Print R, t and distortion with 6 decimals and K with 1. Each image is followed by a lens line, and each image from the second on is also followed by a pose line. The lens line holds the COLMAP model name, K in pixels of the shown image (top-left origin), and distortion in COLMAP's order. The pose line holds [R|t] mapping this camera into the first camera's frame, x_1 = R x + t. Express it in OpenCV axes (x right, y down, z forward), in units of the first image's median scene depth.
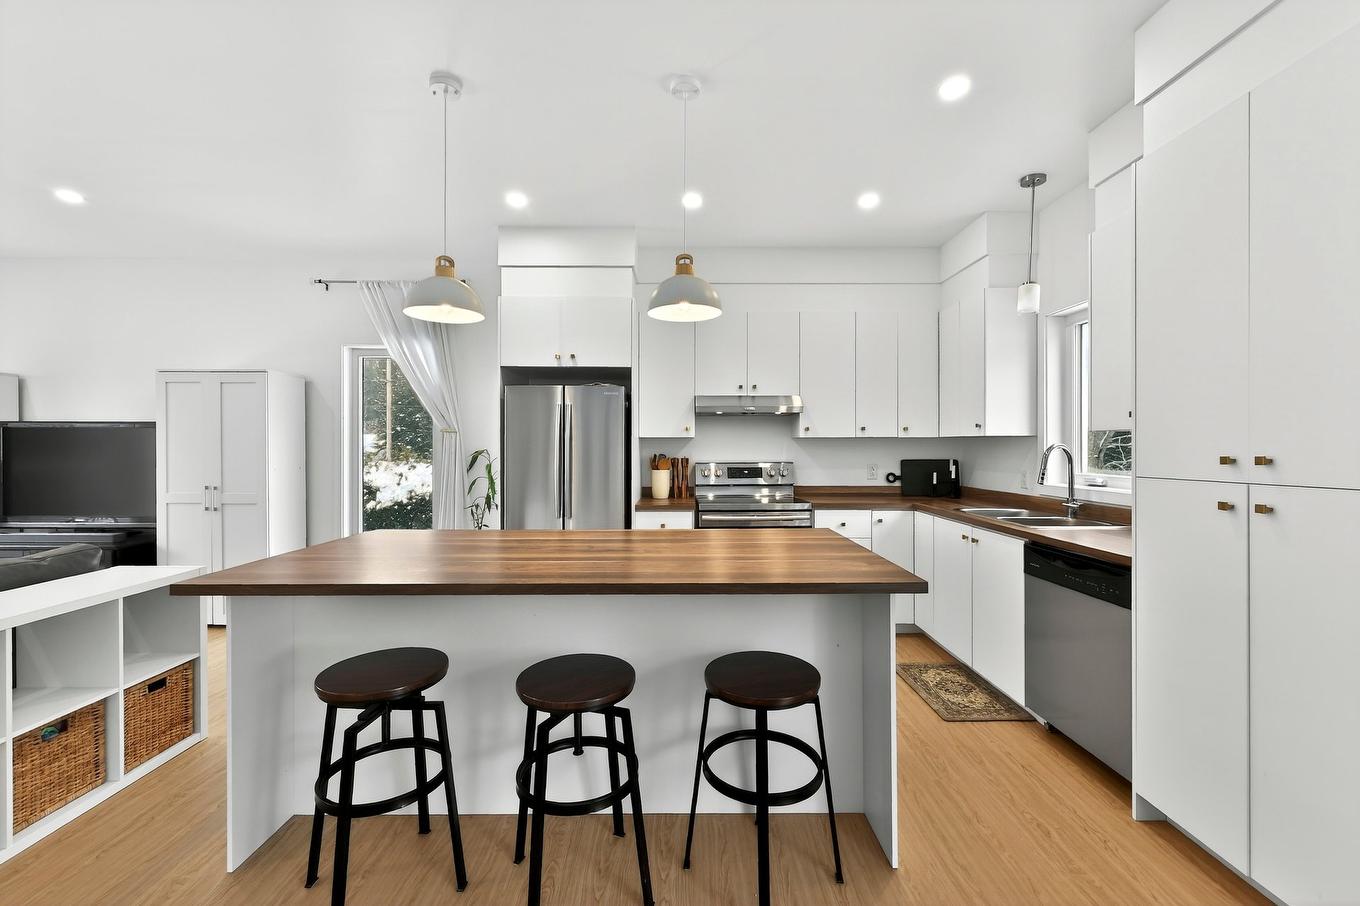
lens RADIAL K [[556.4, 0, 681.9], [0, 556.4, 447.6], [0, 0, 1]] dist [0.001958, -0.000296]
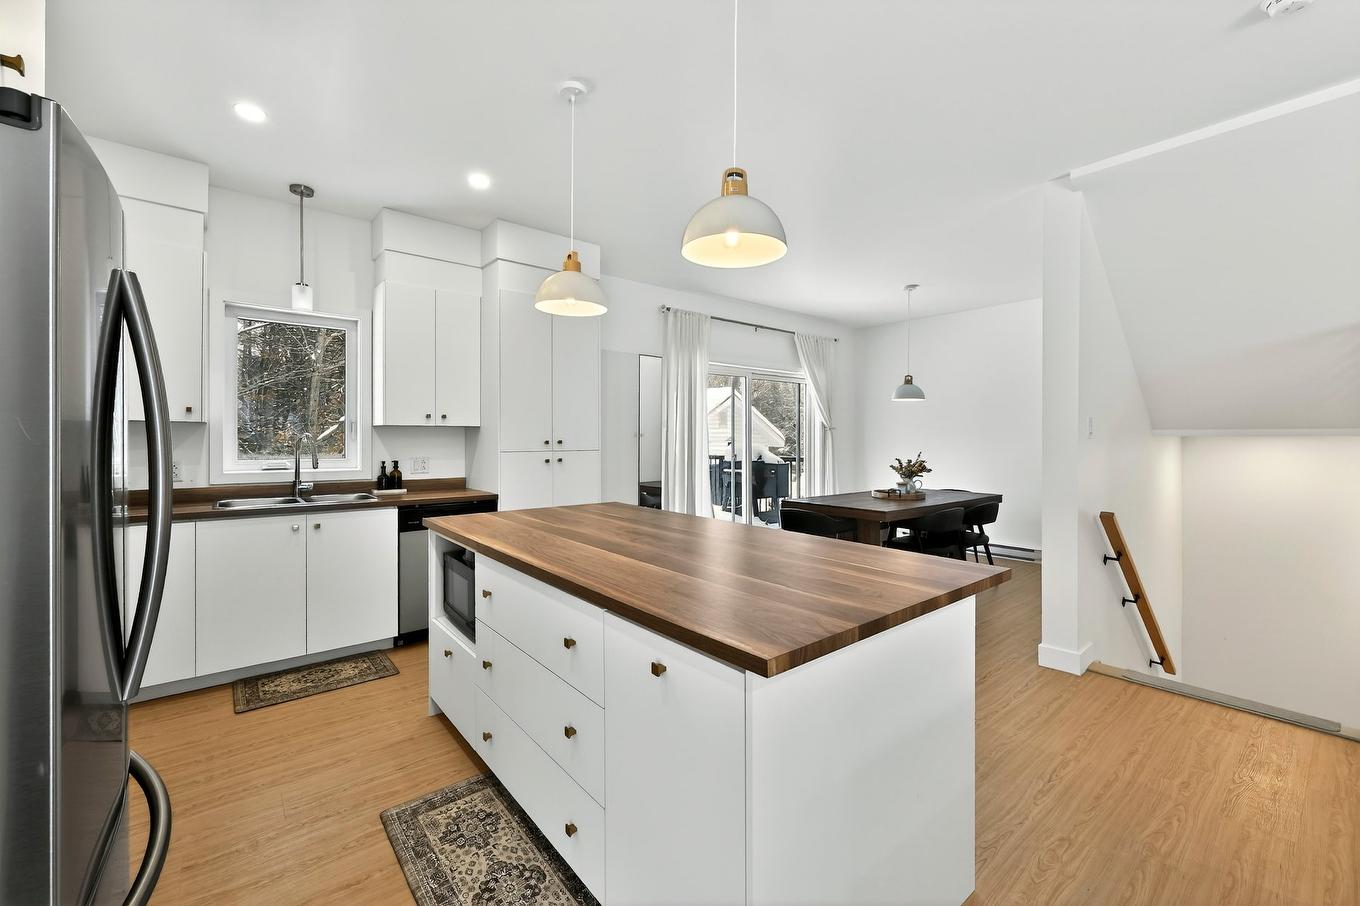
lens RADIAL K [[556.4, 0, 670.5], [0, 556.4, 440.6], [0, 0, 1]] dist [0.001958, -0.000296]
pose [[-0.620745, -0.003893, 0.784003, -0.782226], [-0.003211, 0.999992, 0.002423, 0.005117], [-0.784006, -0.001013, -0.620753, 1.289917]]
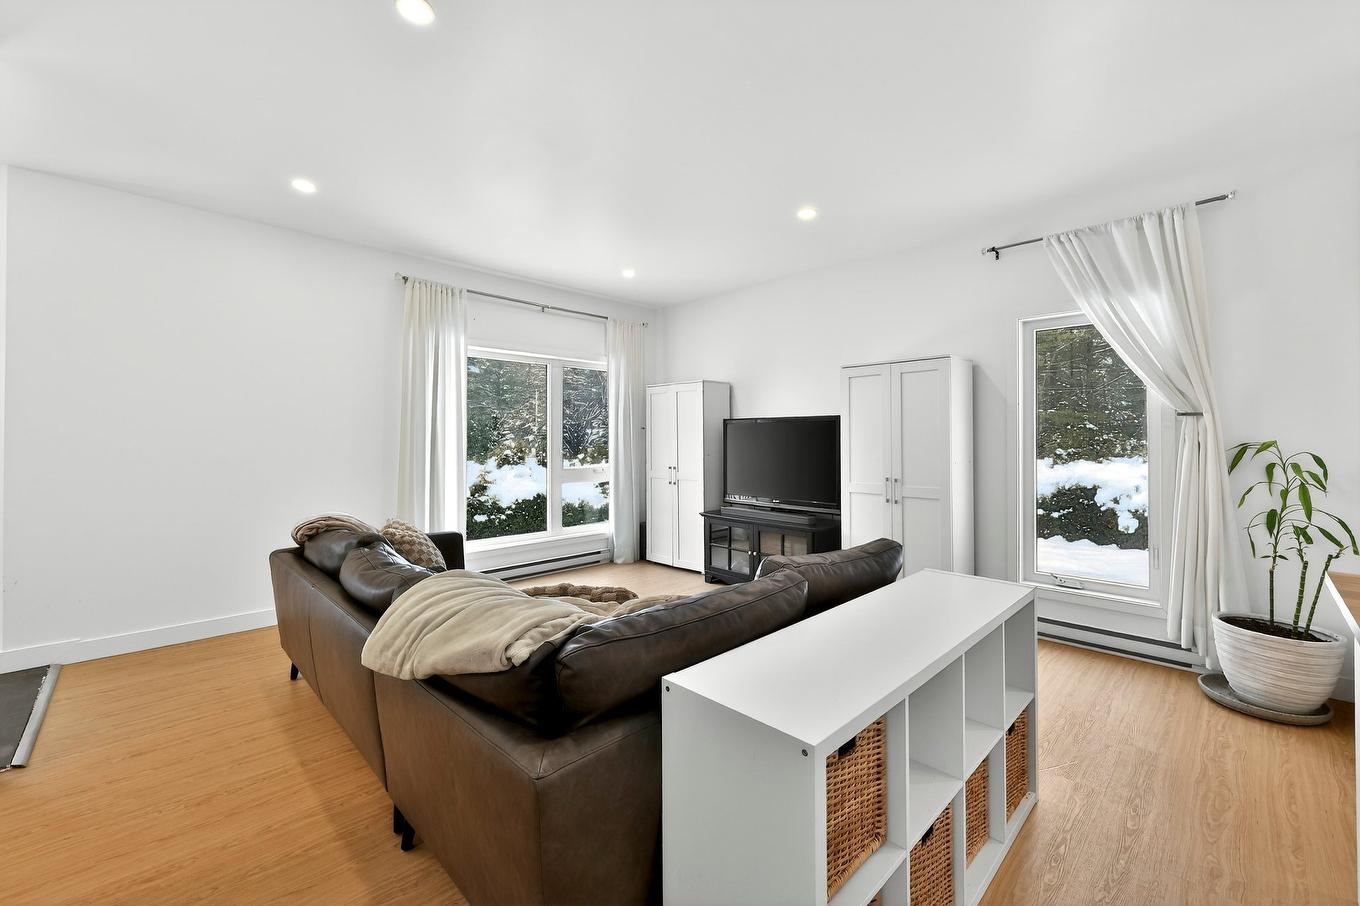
lens RADIAL K [[556.4, 0, 674.4], [0, 556.4, 438.5], [0, 0, 1]] dist [0.001958, -0.000296]
pose [[0.690188, -0.004706, -0.723615, -0.379282], [0.003624, 0.999989, -0.003047, 0.000009], [0.723621, -0.000519, 0.690197, 0.032919]]
